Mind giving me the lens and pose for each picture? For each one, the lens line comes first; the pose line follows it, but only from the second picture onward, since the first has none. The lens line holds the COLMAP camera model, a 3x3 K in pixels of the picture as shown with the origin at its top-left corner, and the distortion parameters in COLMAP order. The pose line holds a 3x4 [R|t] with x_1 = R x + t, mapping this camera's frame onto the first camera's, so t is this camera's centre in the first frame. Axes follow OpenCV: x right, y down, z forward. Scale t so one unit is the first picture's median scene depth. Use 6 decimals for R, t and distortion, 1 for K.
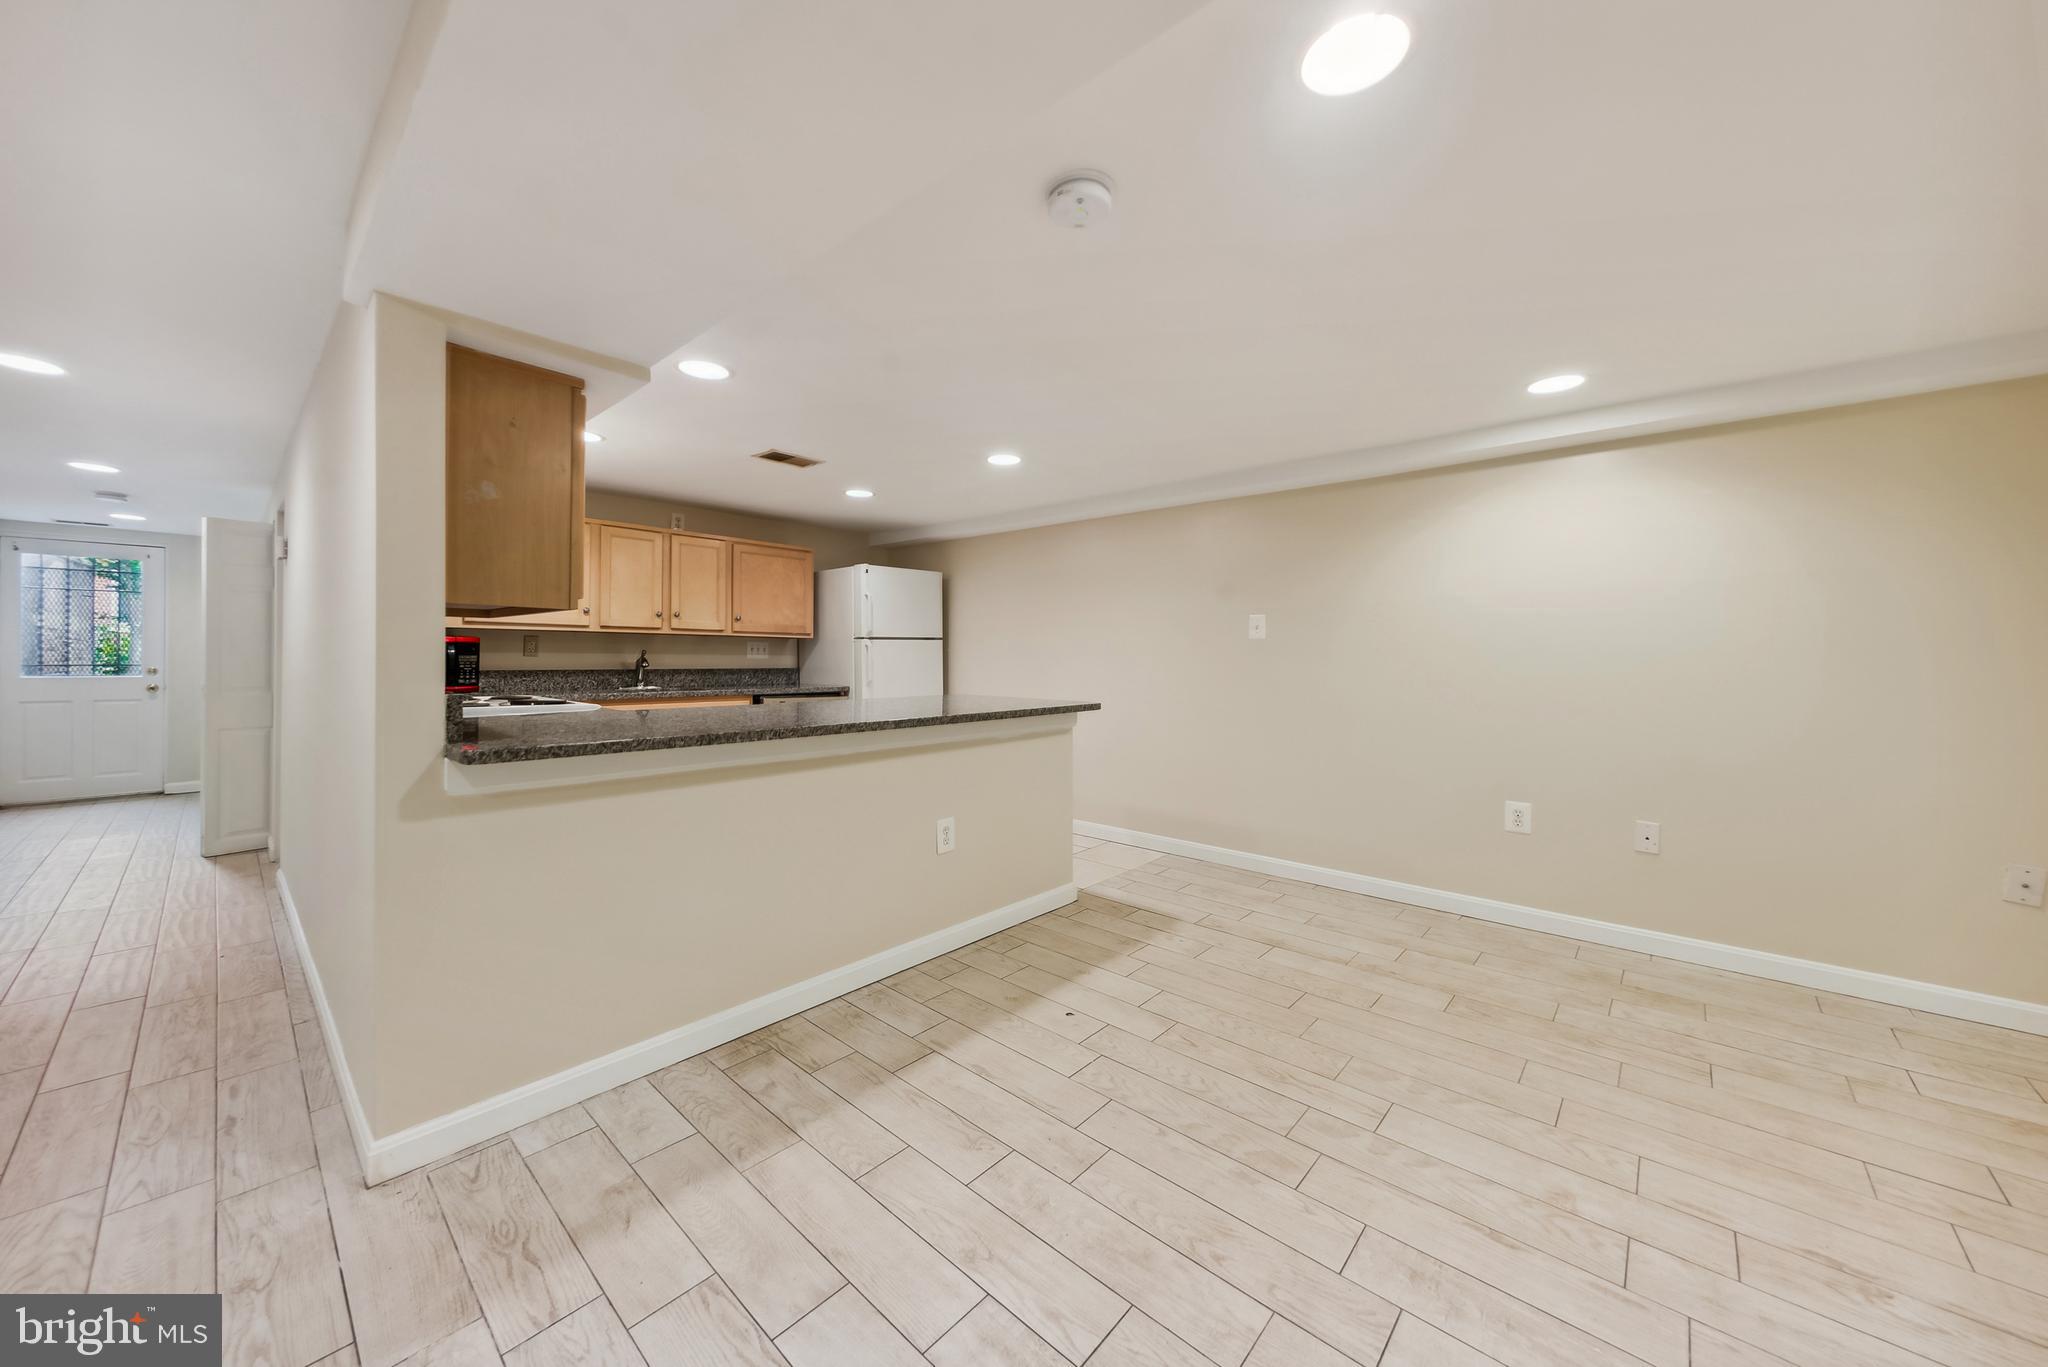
lens RADIAL K [[727.4, 0, 985.9], [0, 727.4, 657.7], [0, 0, 1]] dist [0.003434, 0.000514]
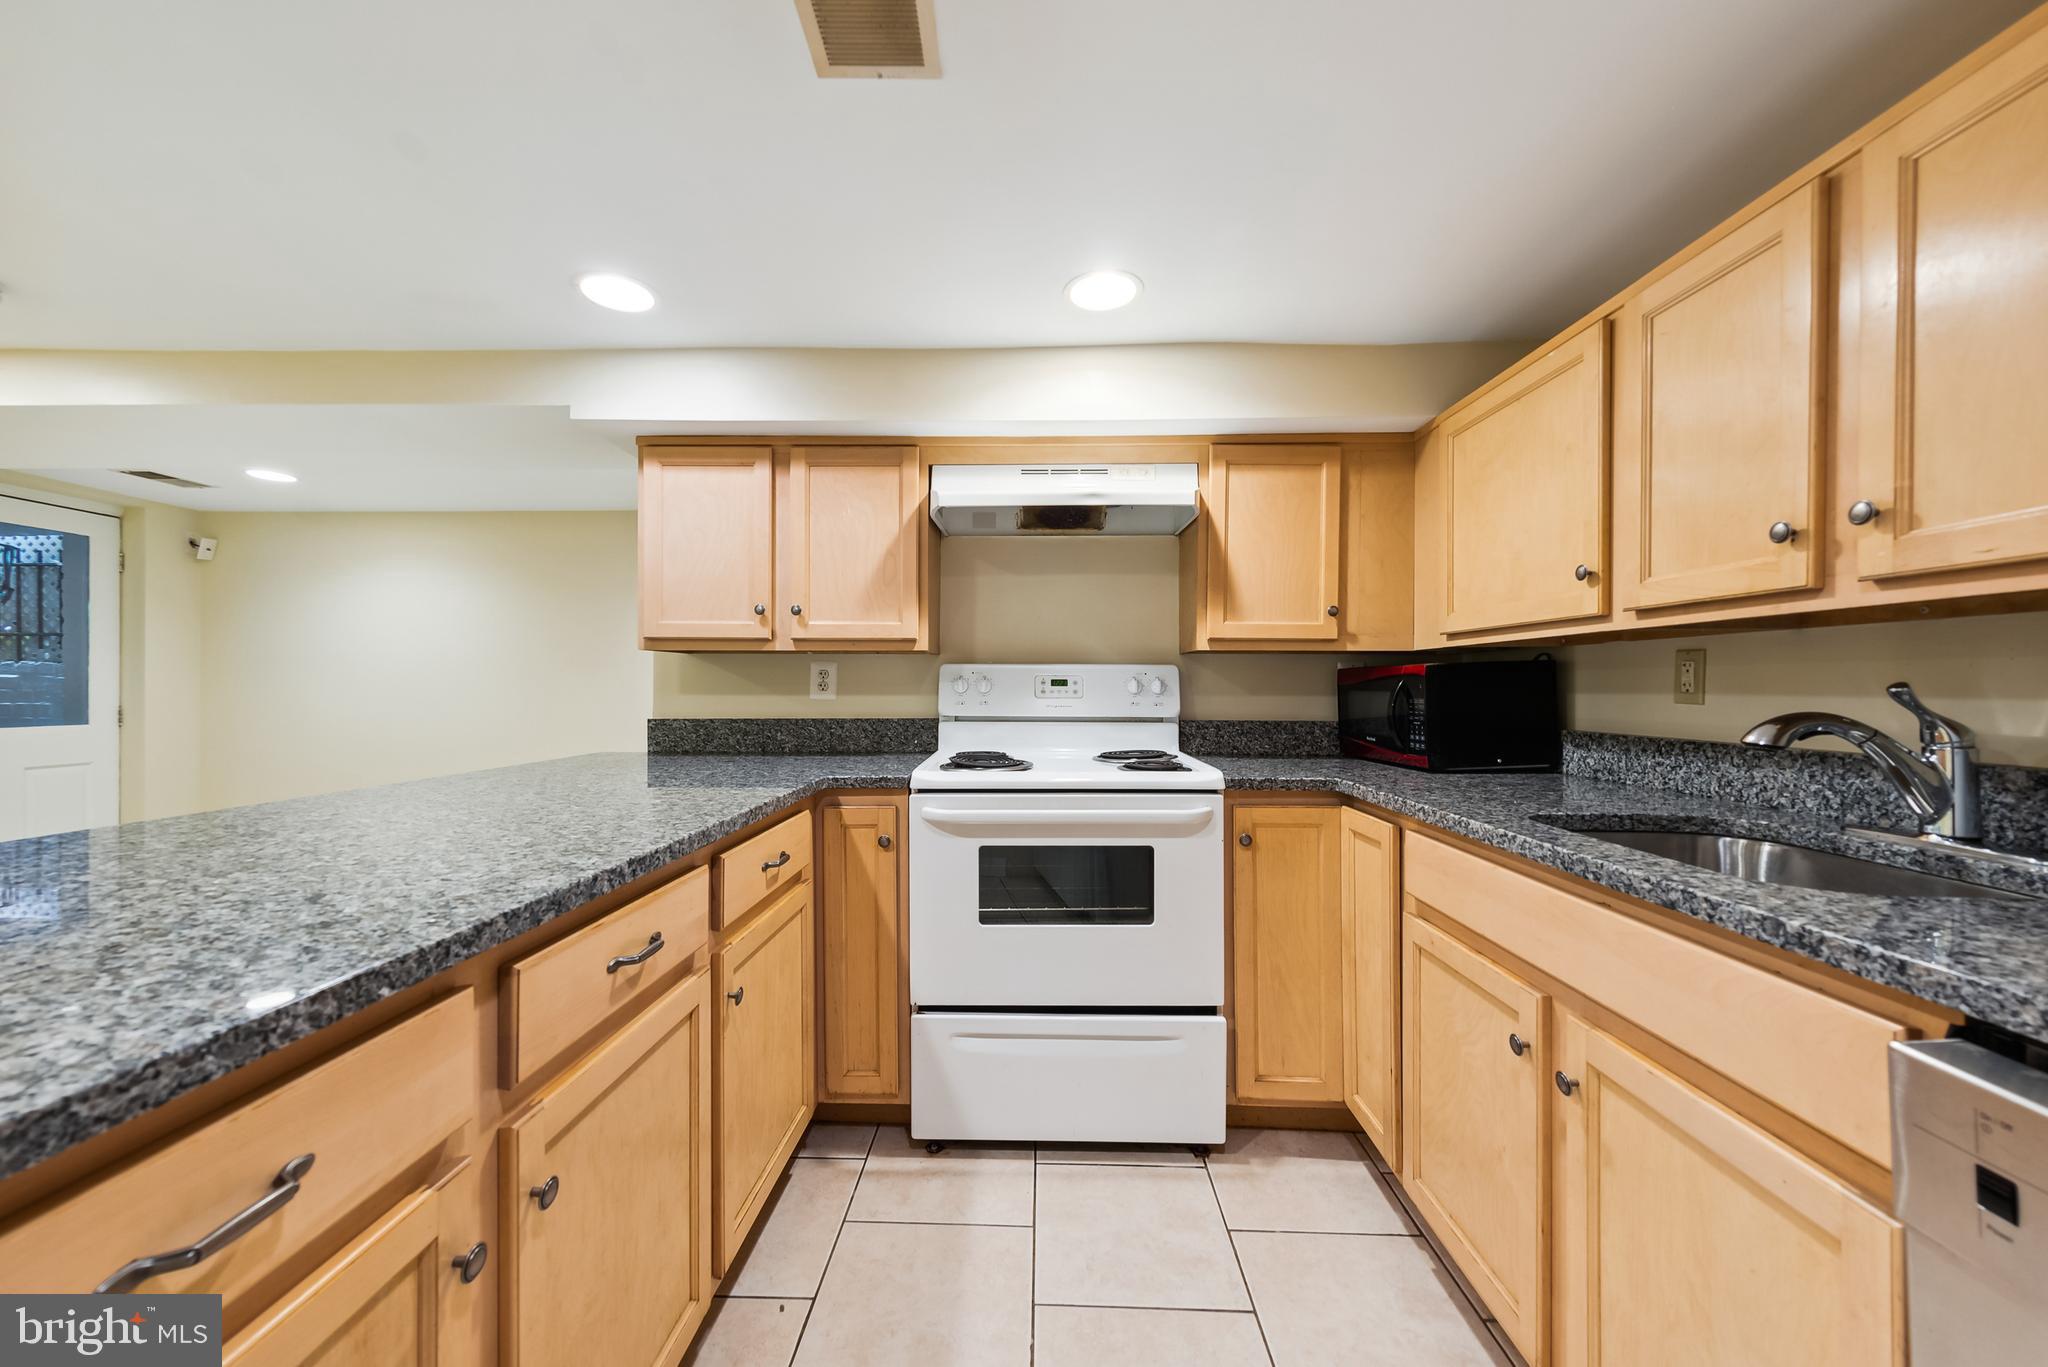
lens RADIAL K [[727.4, 0, 1027.4], [0, 727.4, 689.9], [0, 0, 1]] dist [0.003434, 0.000514]
pose [[-0.741198, -0.004628, -0.671270, -0.109379], [-0.005553, 0.999984, -0.000763, -0.006539], [0.671263, 0.003162, -0.741212, 1.054617]]
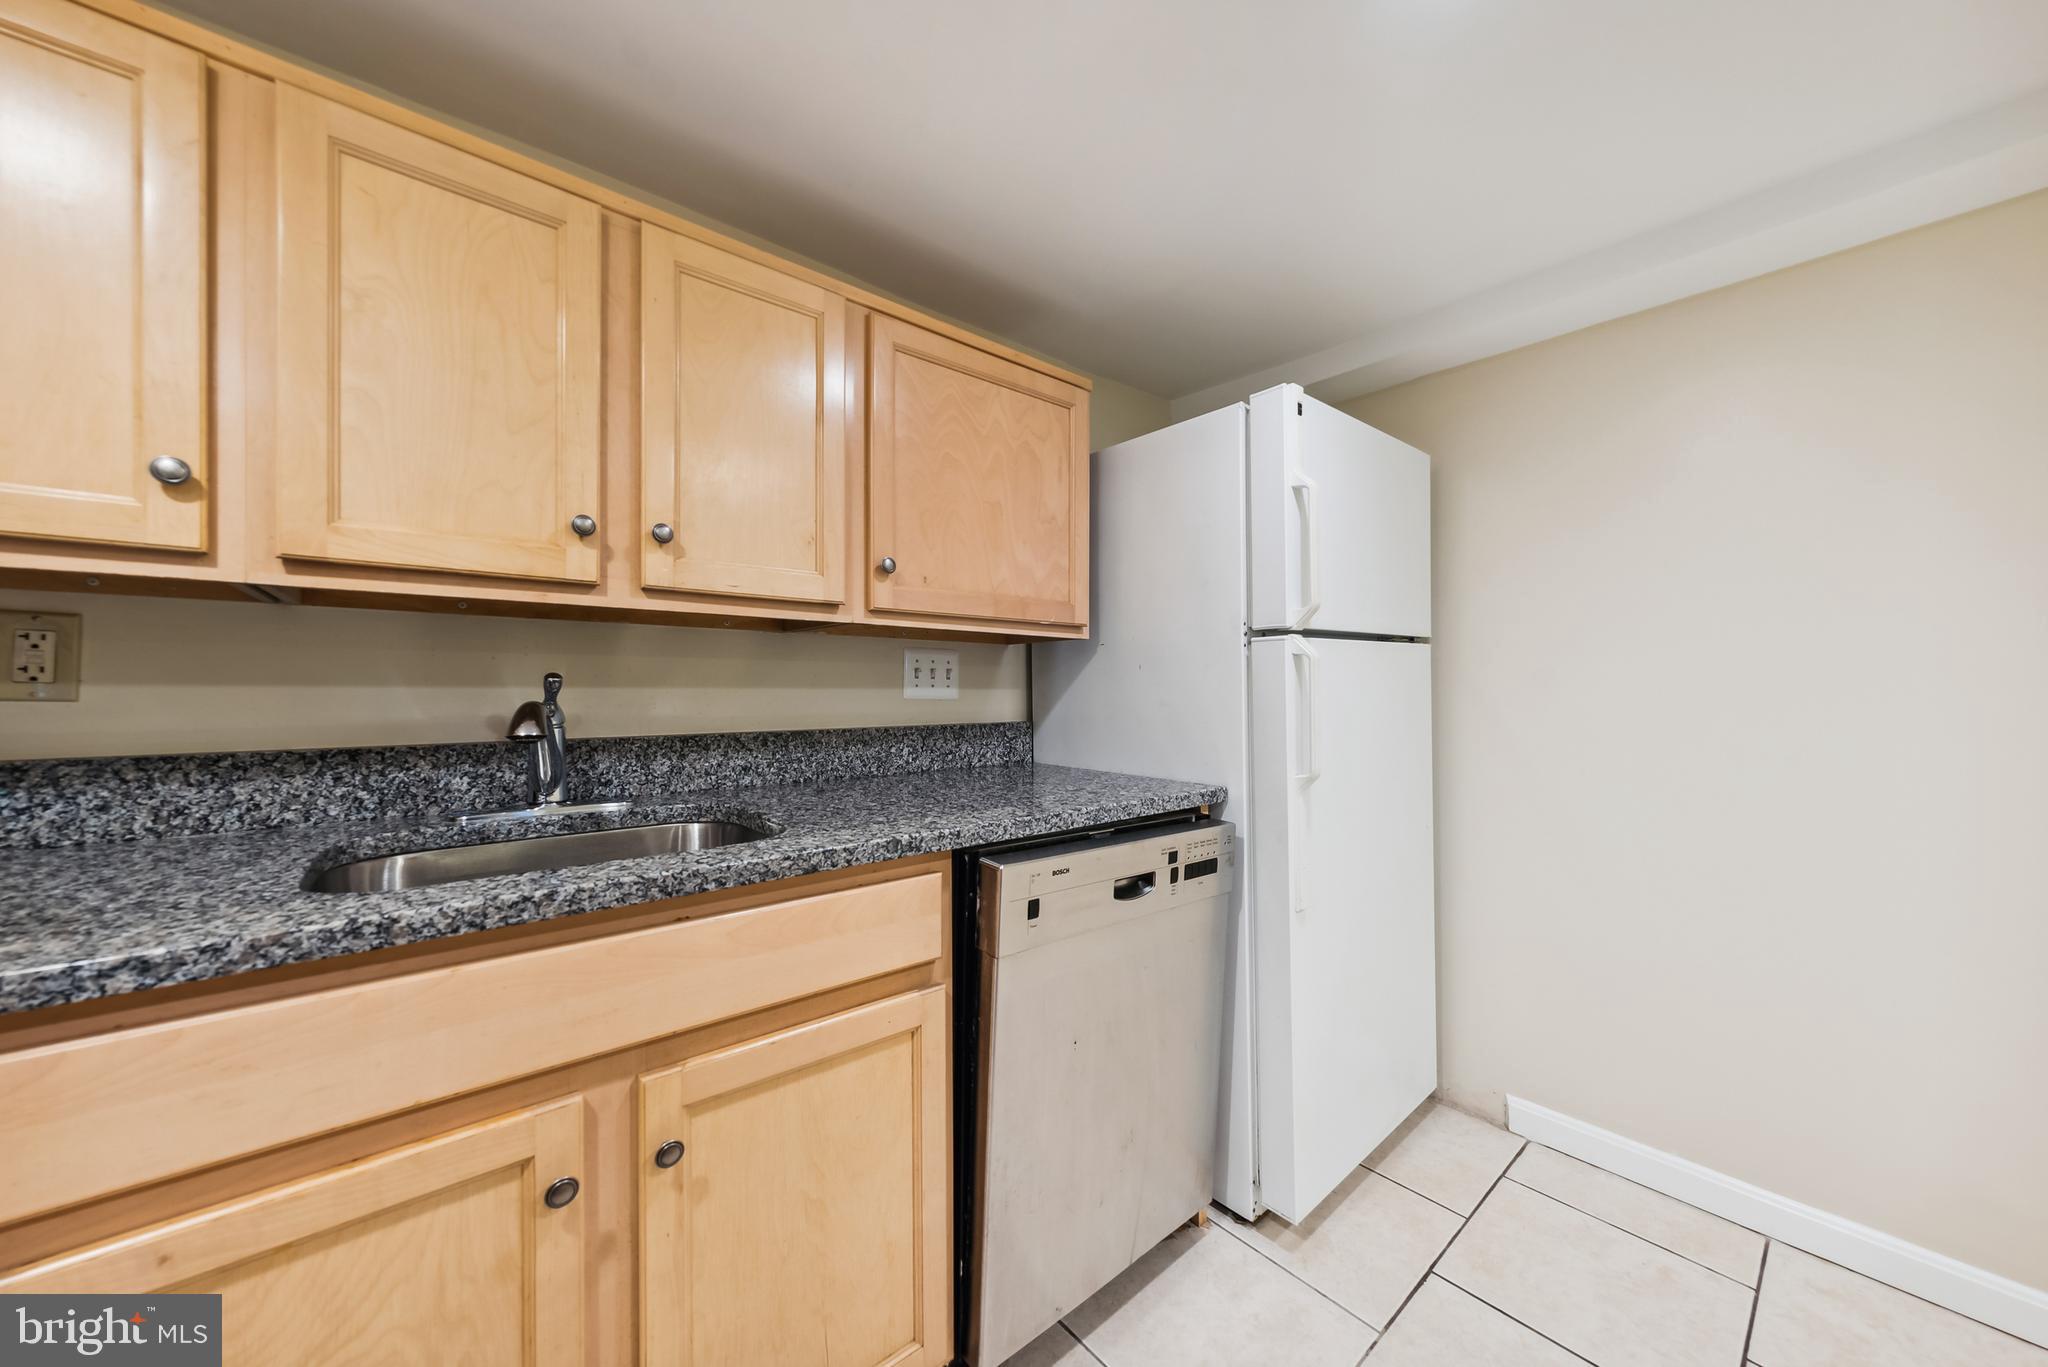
lens RADIAL K [[727.4, 0, 1019.0], [0, 727.4, 685.9], [0, 0, 1]] dist [0.003434, 0.000514]
pose [[0.994302, -0.002538, -0.106565, -0.289294], [0.002294, 0.999994, -0.002411, -0.004818], [0.106571, 0.002153, 0.994303, 0.804387]]
